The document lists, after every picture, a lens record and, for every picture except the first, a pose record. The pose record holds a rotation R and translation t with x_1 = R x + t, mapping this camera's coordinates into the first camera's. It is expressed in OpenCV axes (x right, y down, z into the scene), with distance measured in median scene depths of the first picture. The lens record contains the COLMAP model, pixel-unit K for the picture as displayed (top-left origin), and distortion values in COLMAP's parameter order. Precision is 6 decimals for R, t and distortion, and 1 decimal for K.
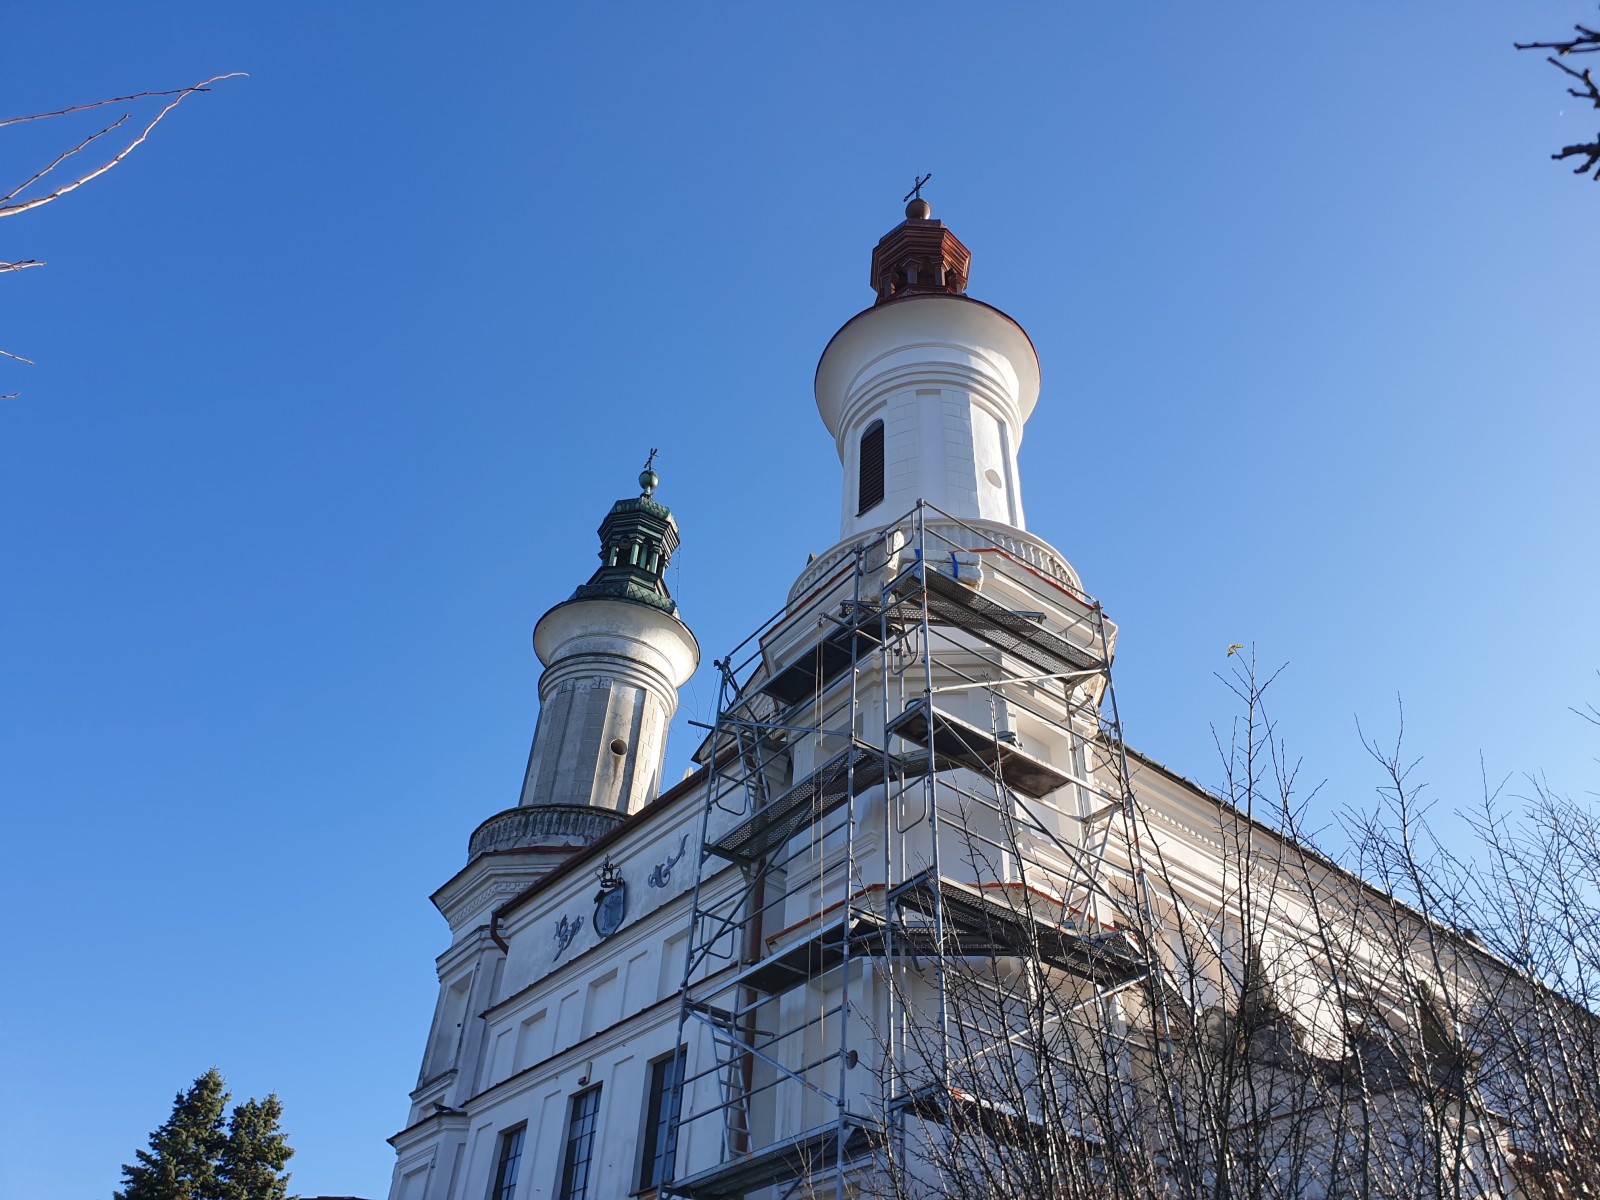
lens RADIAL K [[1216.9, 0, 834.1], [0, 1216.9, 604.8], [0, 0, 1]] dist [0.125091, -0.232676]
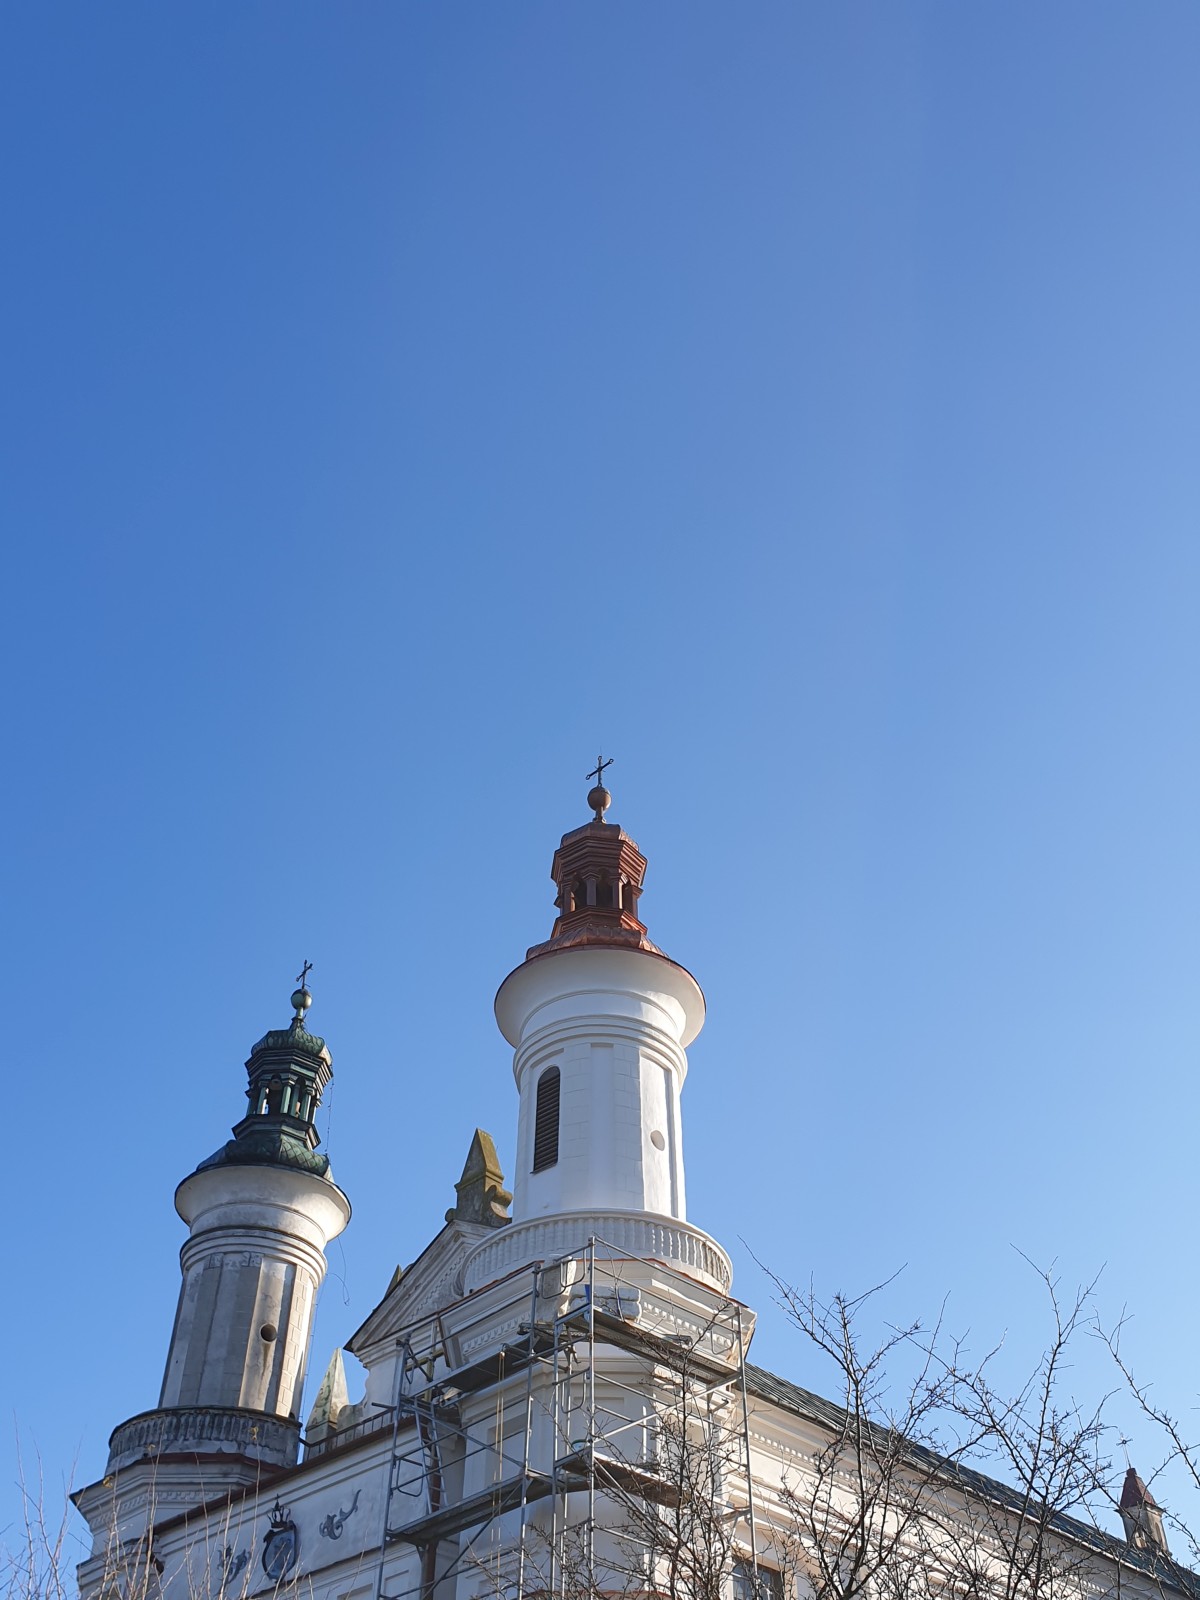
lens RADIAL K [[1550.8, 0, 679.1], [0, 1550.8, 795.2], [0, 0, 1]] dist [0.057512, -0.201290]
pose [[0.989705, 0.053989, 0.132552, -0.041523], [-0.044000, 0.996047, -0.077168, -0.243585], [-0.136194, 0.070541, 0.988168, -0.322677]]
